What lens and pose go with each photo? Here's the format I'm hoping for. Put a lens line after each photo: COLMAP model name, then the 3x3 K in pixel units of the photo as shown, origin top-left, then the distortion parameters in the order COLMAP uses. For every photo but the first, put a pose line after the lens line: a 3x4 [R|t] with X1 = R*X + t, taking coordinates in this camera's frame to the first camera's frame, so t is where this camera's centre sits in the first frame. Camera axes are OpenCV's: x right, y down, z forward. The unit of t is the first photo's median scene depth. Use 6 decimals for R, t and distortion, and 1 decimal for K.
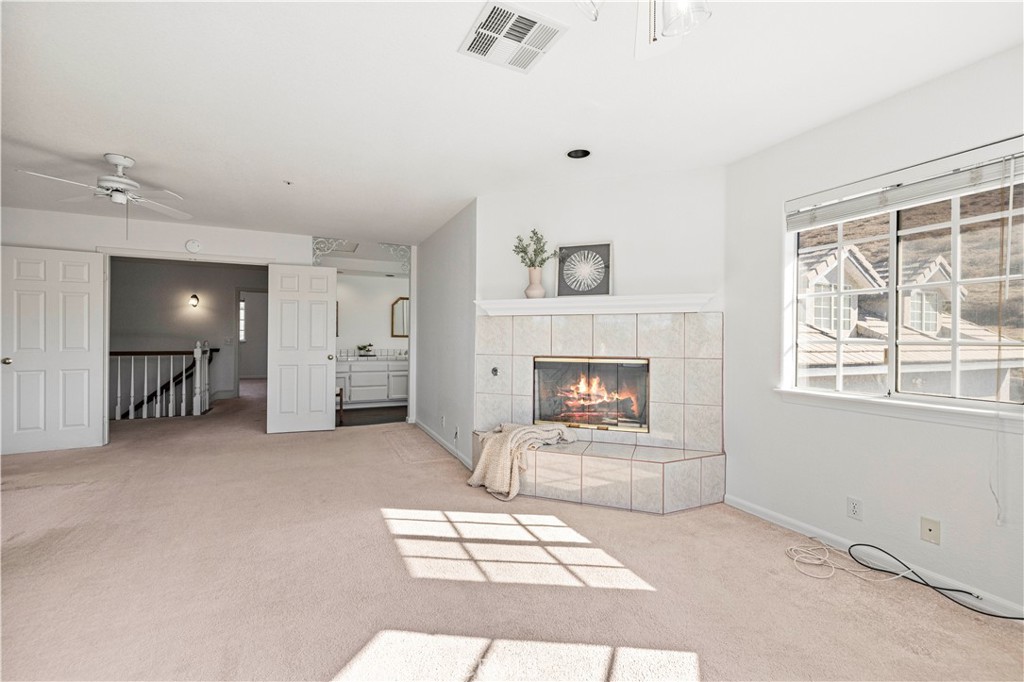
lens RADIAL K [[426.5, 0, 503.4], [0, 426.5, 337.2], [0, 0, 1]] dist [-0.001489, -0.000092]
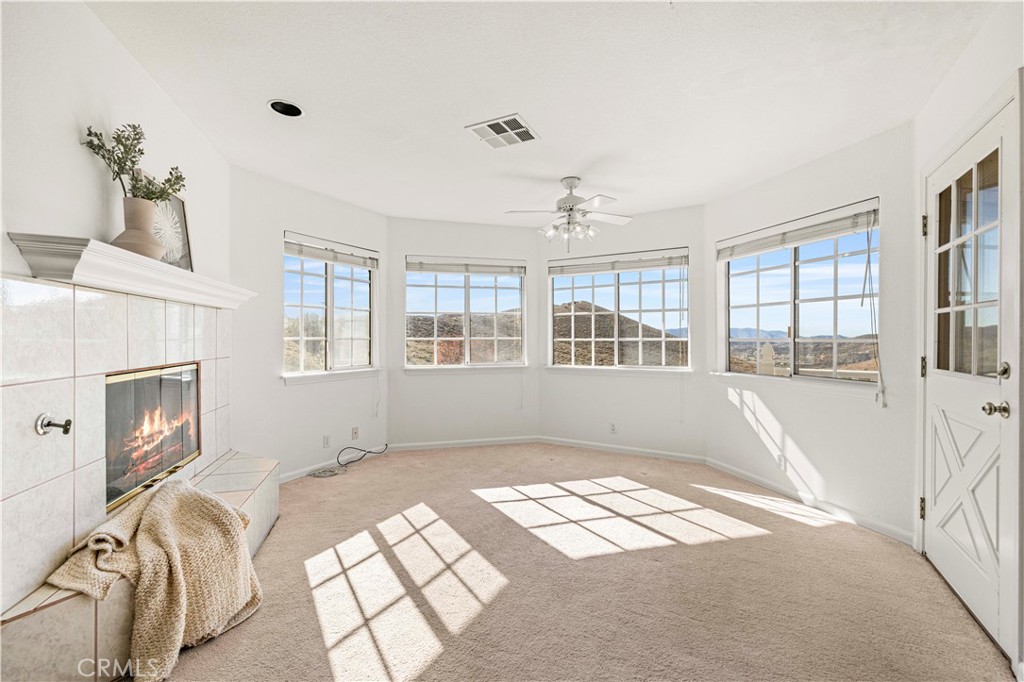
lens RADIAL K [[445.8, 0, 497.8], [0, 445.8, 341.9], [0, 0, 1]] dist [-0.000258, -0.000004]
pose [[-0.582919, -0.013450, 0.812419, -0.611719], [-0.005729, 0.999906, 0.012444, -0.000599], [-0.812510, 0.002599, -0.582942, 0.963483]]
